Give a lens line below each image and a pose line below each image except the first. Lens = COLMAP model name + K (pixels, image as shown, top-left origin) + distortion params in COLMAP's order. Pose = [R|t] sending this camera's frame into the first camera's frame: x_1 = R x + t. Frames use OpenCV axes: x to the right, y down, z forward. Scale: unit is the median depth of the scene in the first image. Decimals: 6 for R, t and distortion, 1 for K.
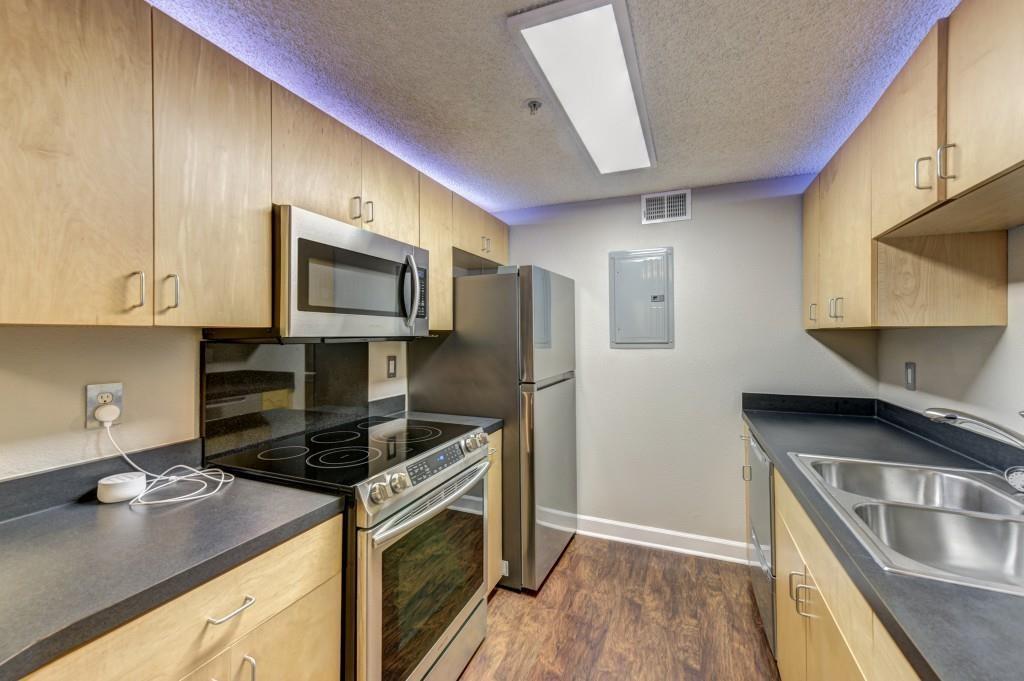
lens RADIAL K [[436.0, 0, 512.2], [0, 436.0, 333.9], [0, 0, 1]] dist [0.002996, 0.000024]
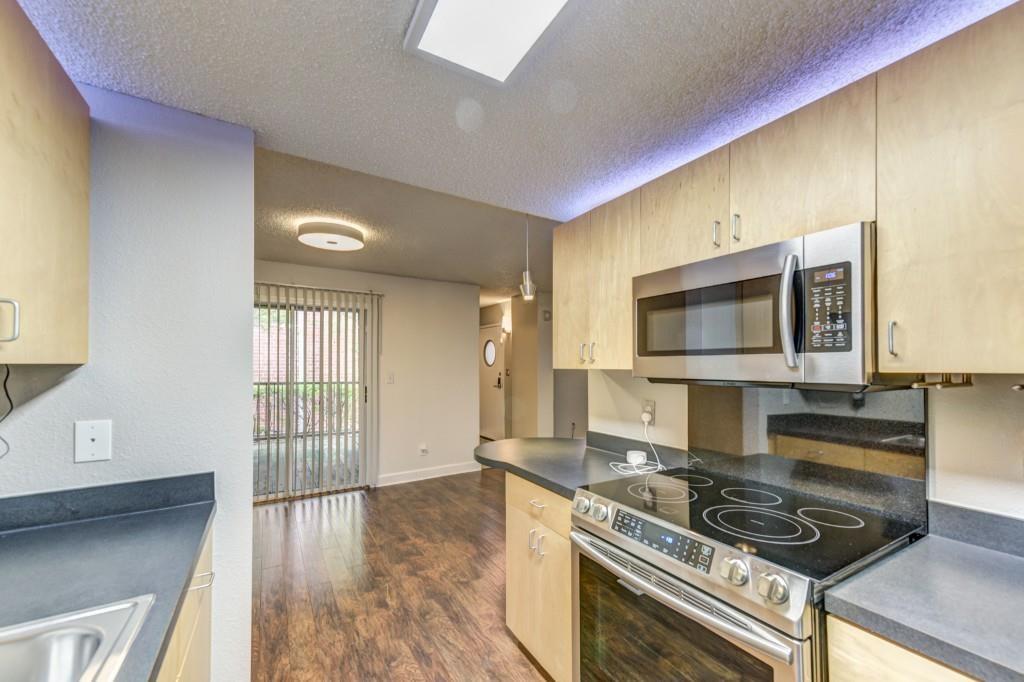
lens RADIAL K [[408.1, 0, 505.0], [0, 408.1, 363.8], [0, 0, 1]] dist [0.015277, -0.000211]
pose [[-0.616133, -0.006191, -0.787618, 0.424887], [-0.002834, 0.999980, -0.005643, -0.014979], [0.787637, -0.001245, -0.616138, 0.880862]]
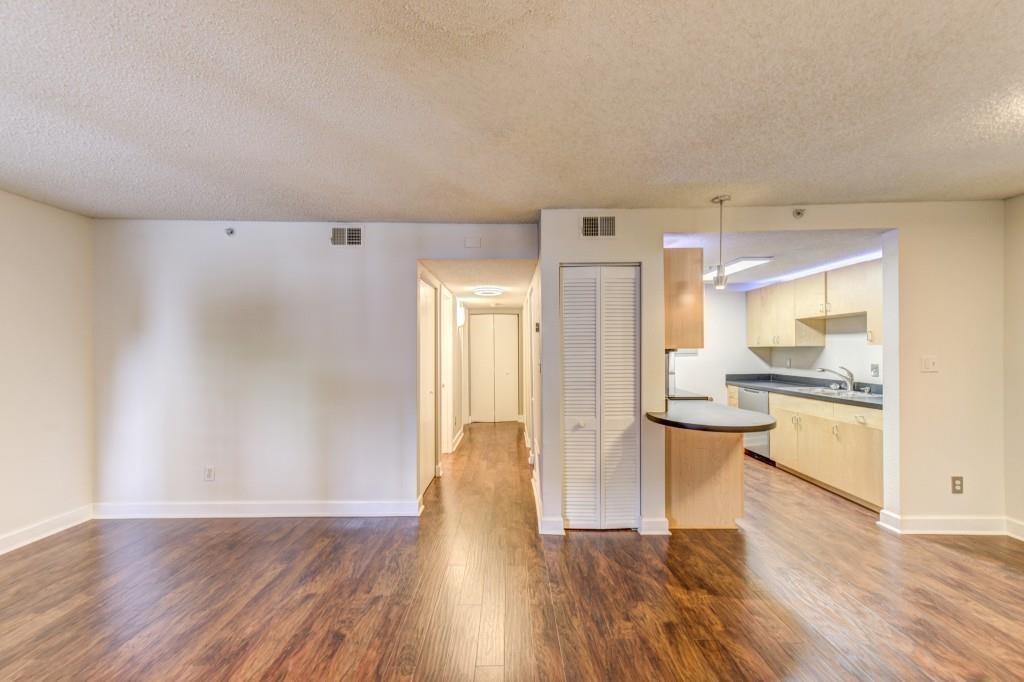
lens RADIAL K [[408.1, 0, 509.2], [0, 408.1, 350.0], [0, 0, 1]] dist [0.015277, -0.000211]
pose [[0.929994, -0.009140, 0.367461, -1.561928], [0.010448, 0.999944, -0.001571, -0.005840], [-0.367426, 0.005301, 0.930038, -0.728114]]
